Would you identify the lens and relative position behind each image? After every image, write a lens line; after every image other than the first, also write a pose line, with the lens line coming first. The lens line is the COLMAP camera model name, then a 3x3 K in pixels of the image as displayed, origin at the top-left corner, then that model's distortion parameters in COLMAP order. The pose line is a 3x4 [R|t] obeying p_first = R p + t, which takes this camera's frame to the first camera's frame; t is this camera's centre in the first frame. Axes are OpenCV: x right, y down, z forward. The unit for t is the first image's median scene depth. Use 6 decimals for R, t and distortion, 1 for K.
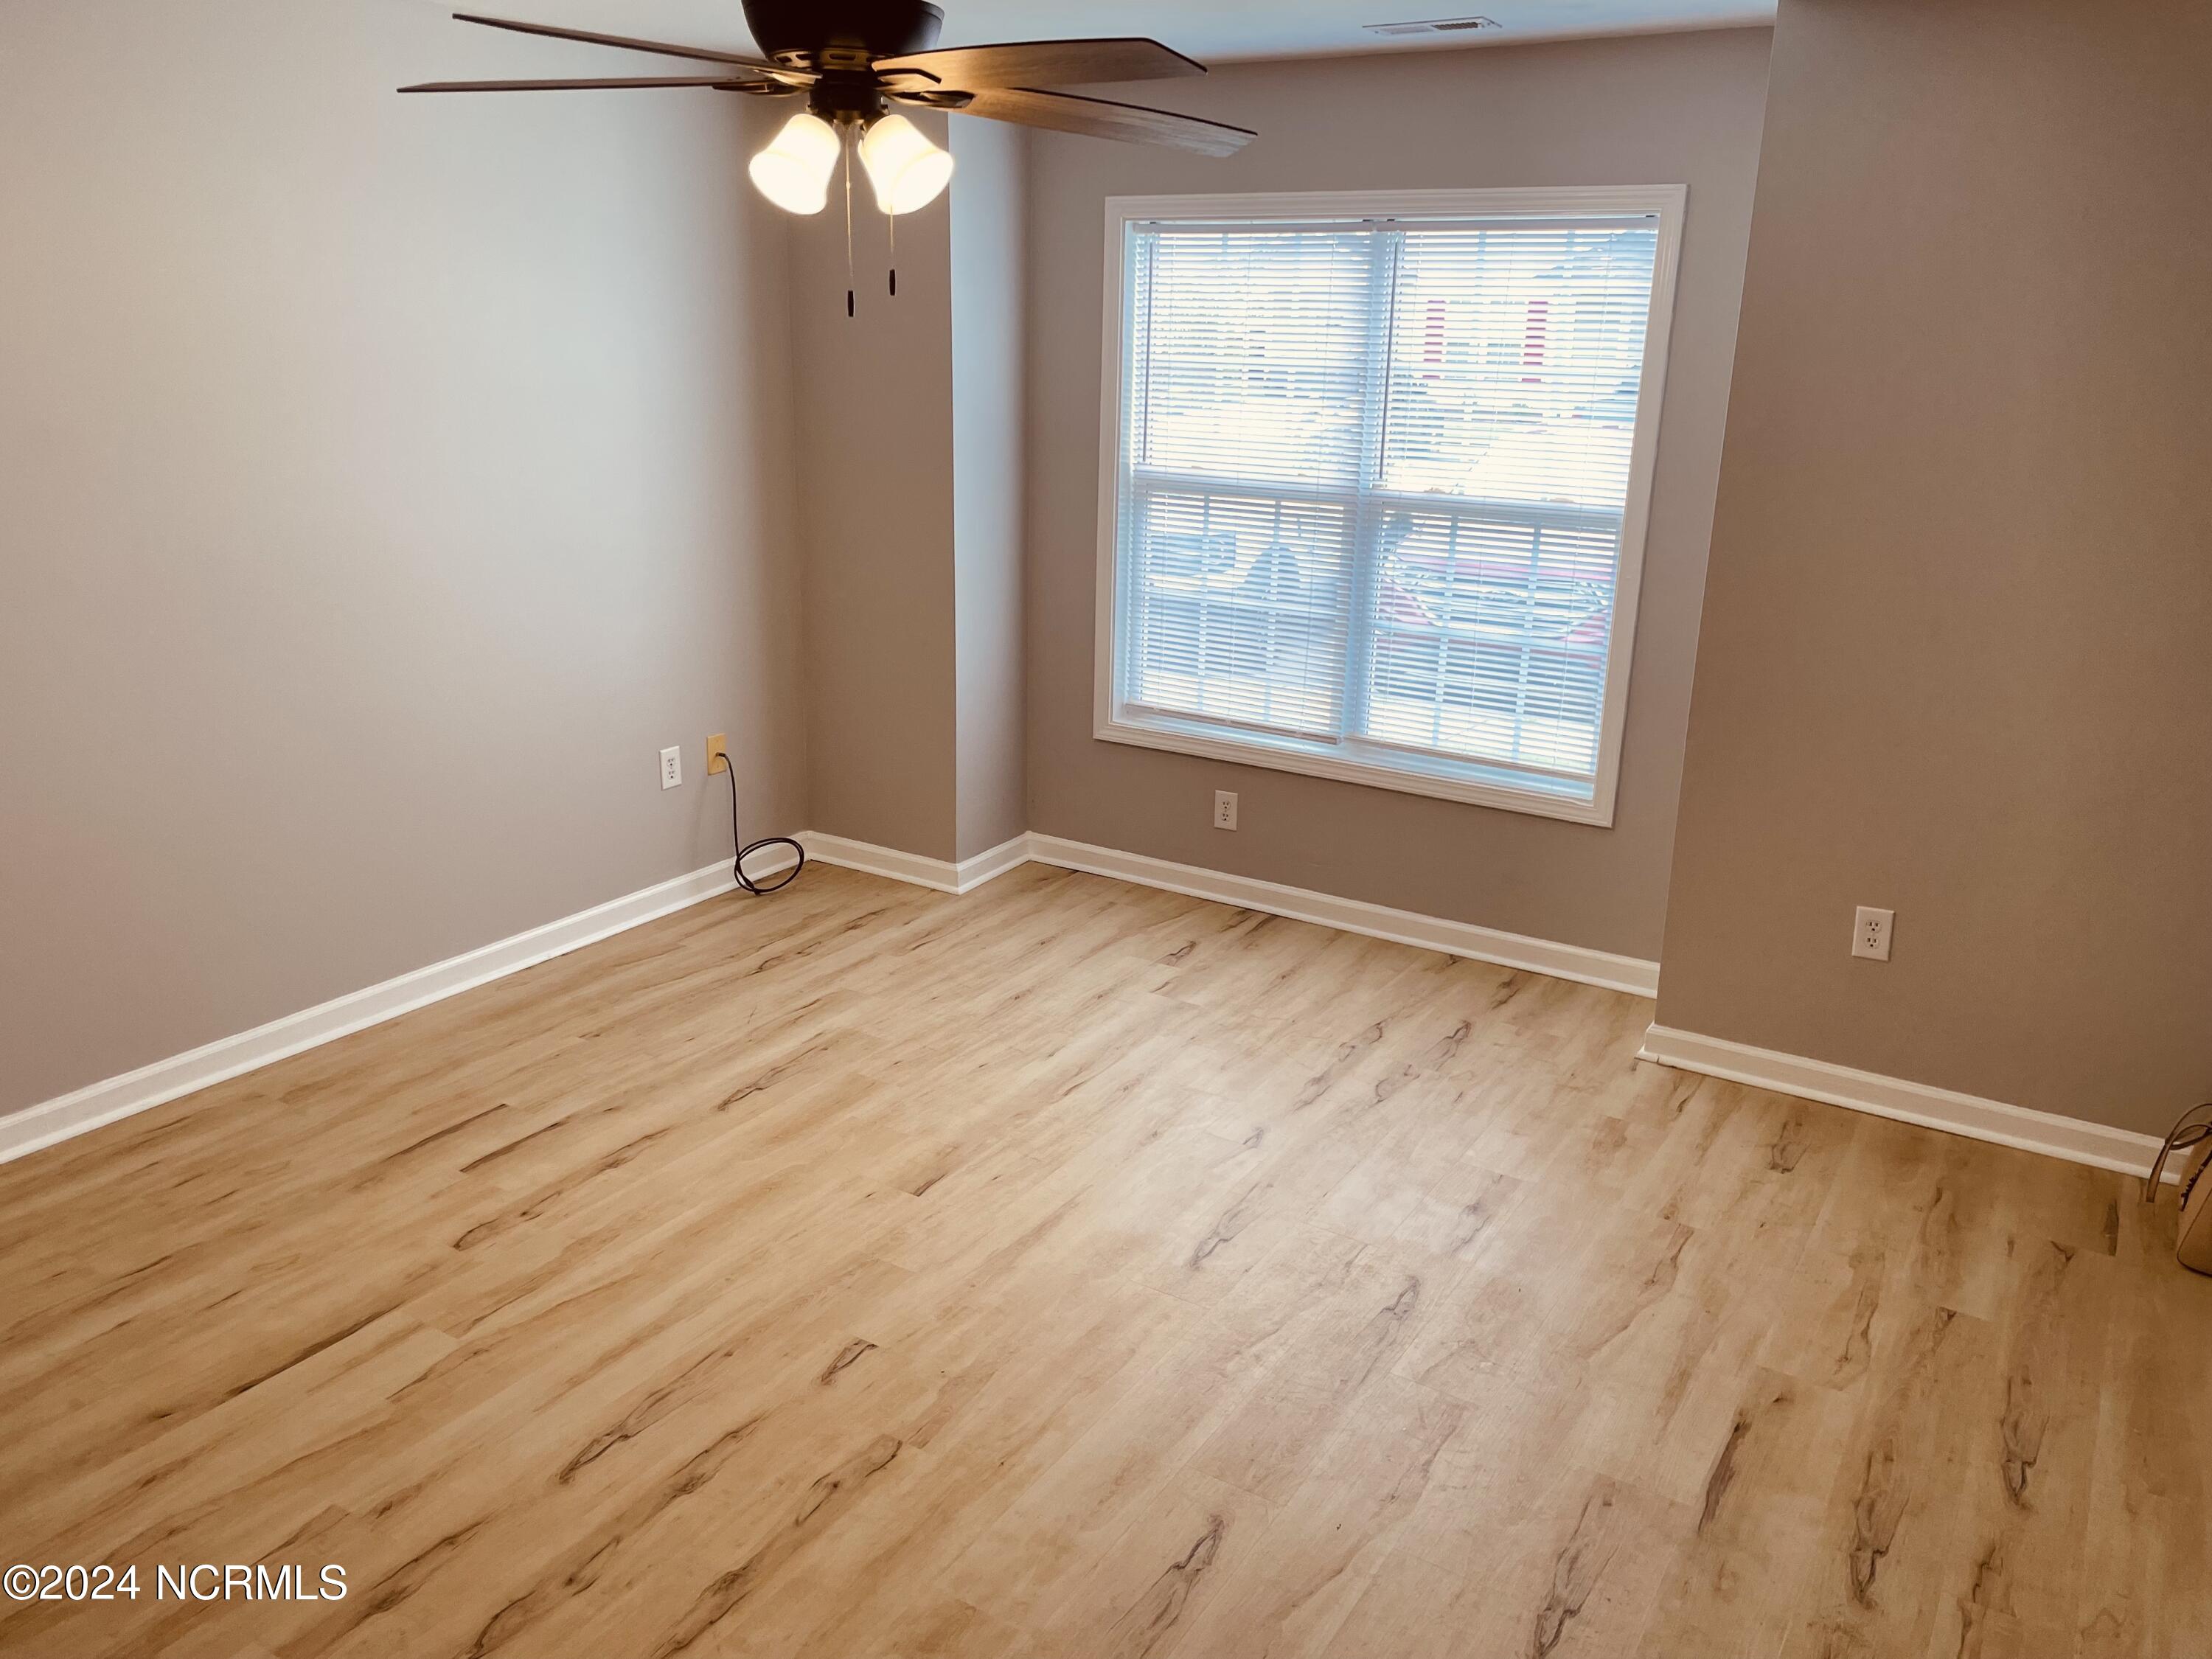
lens RADIAL K [[1695.8, 0, 1115.0], [0, 1695.8, 819.4], [0, 0, 1]] dist [0.094834, -0.126545]
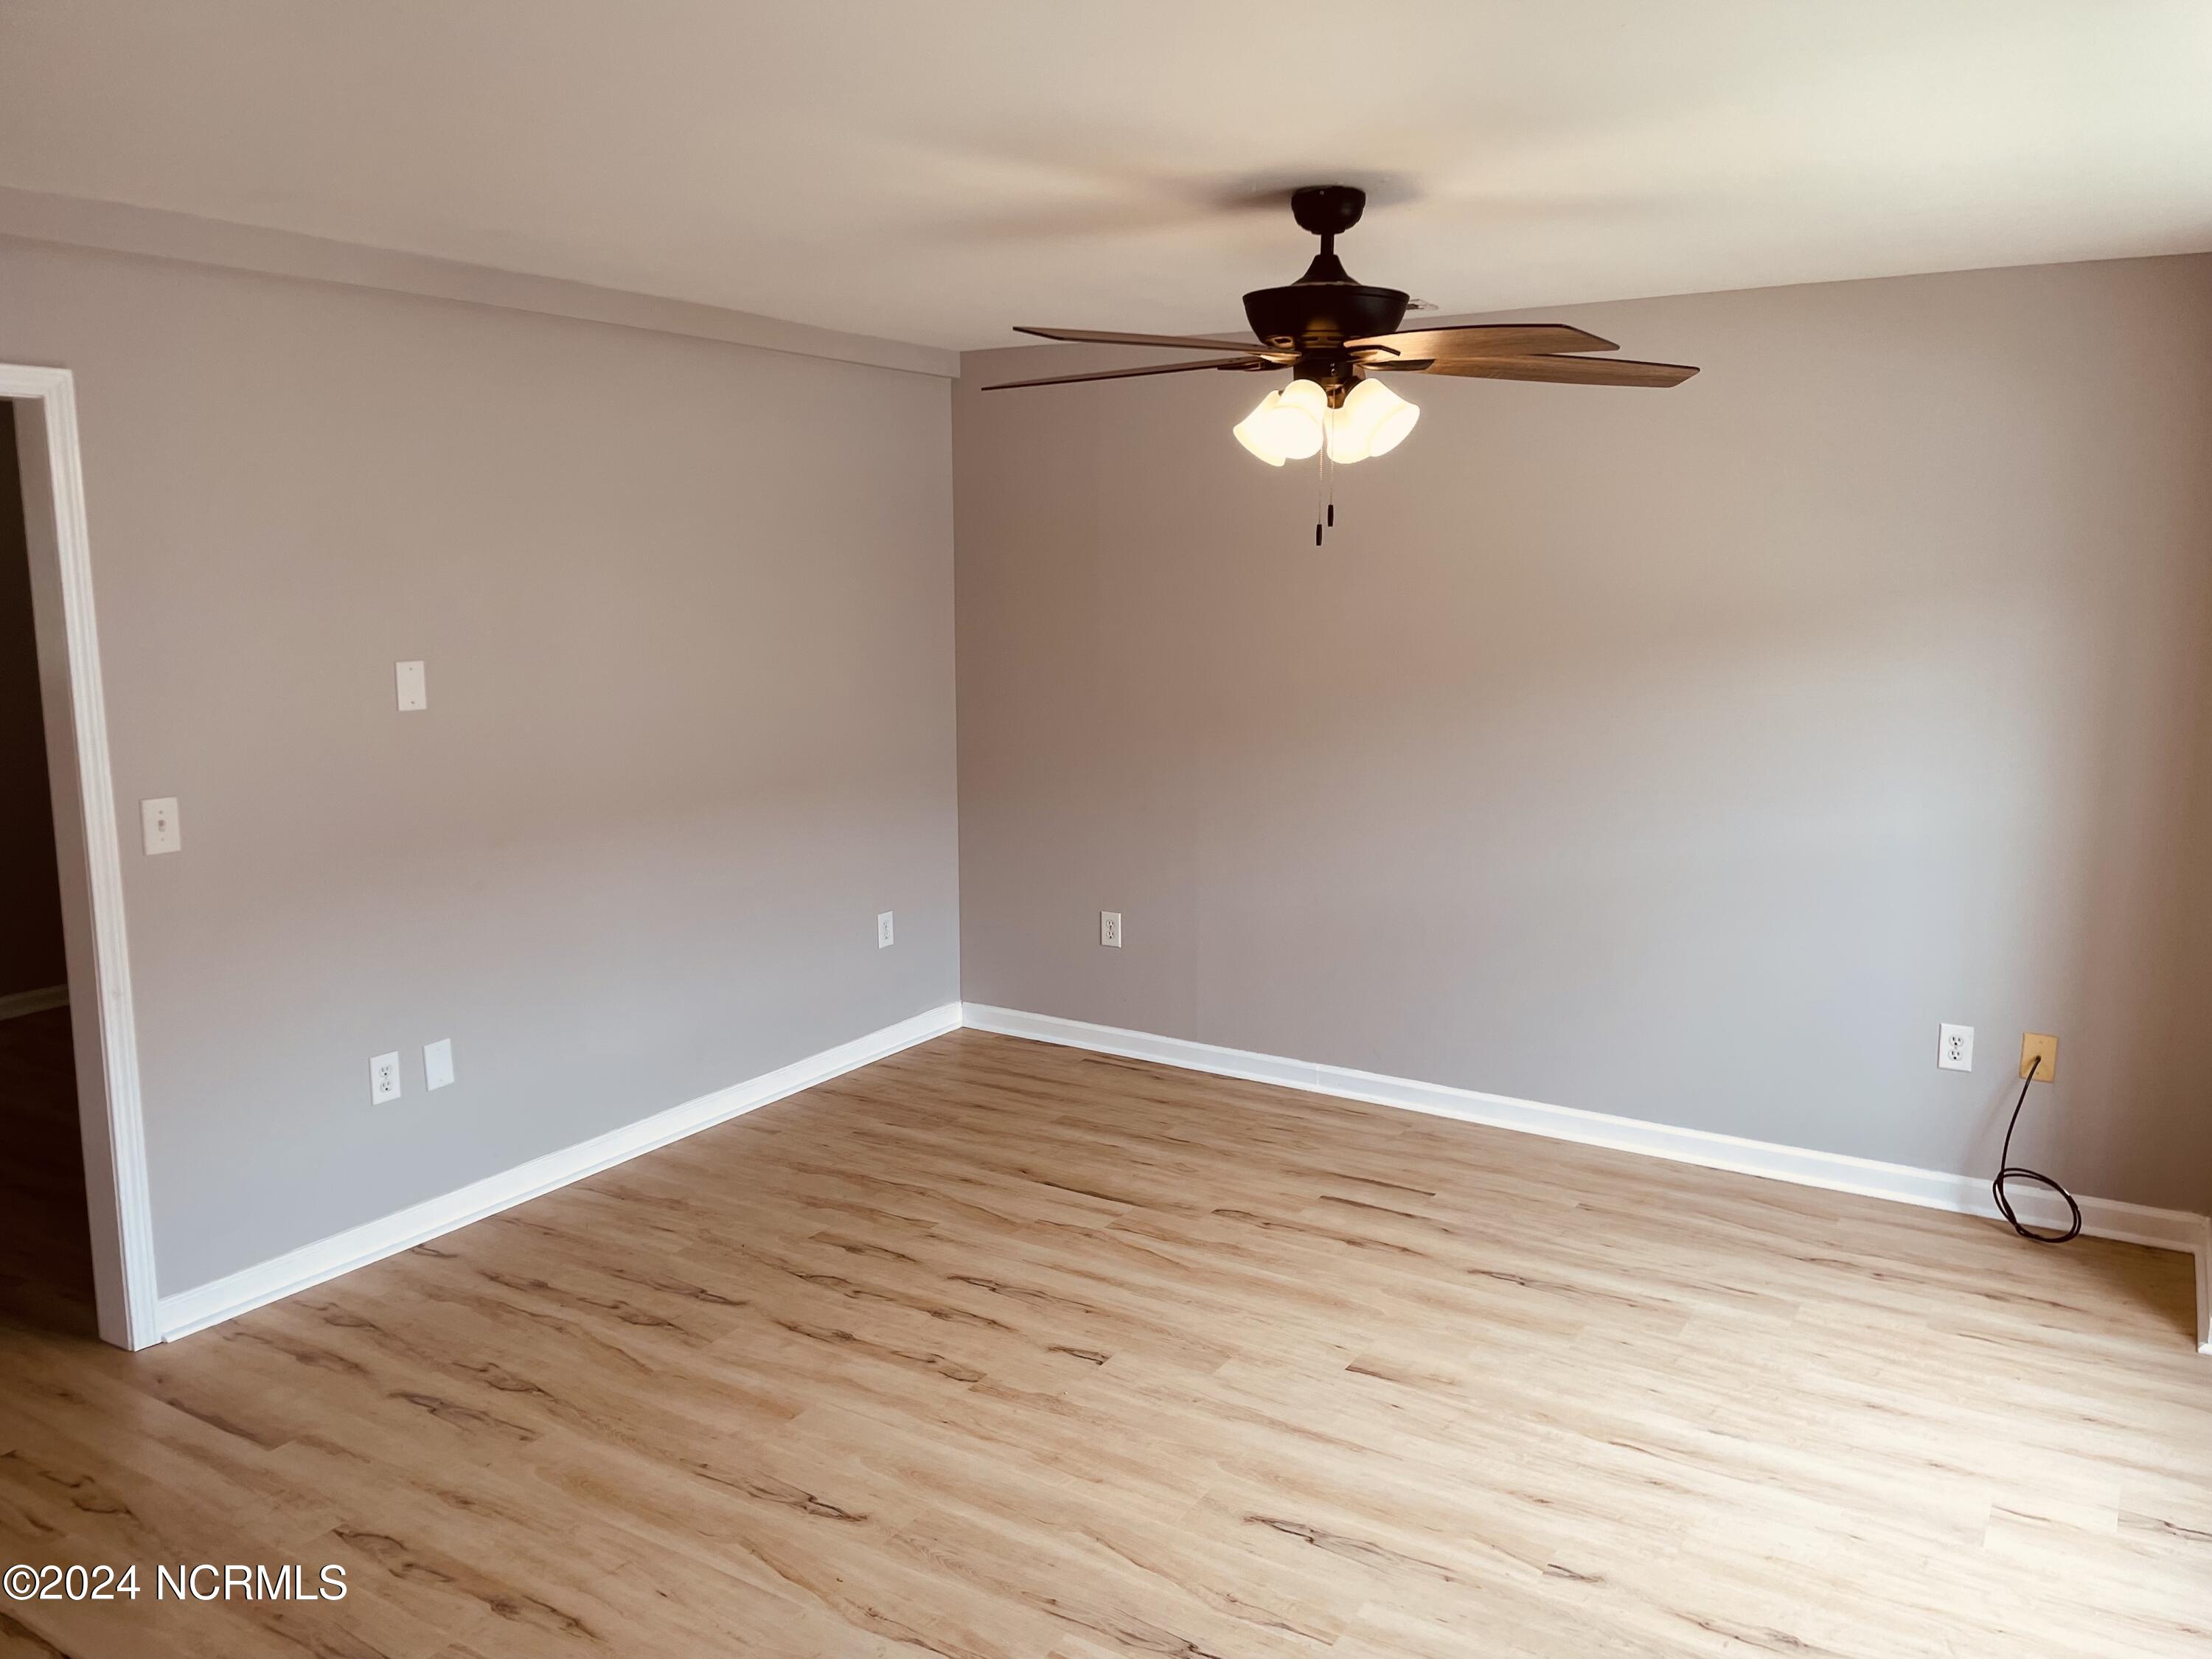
lens RADIAL K [[1692.8, 0, 1110.3], [0, 1692.8, 817.7], [0, 0, 1]] dist [0.093081, -0.122744]
pose [[-0.013204, 0.131475, -0.991232, 0.853413], [-0.283876, 0.950036, 0.129792, -0.187749], [0.958770, 0.283101, 0.024778, 0.725370]]
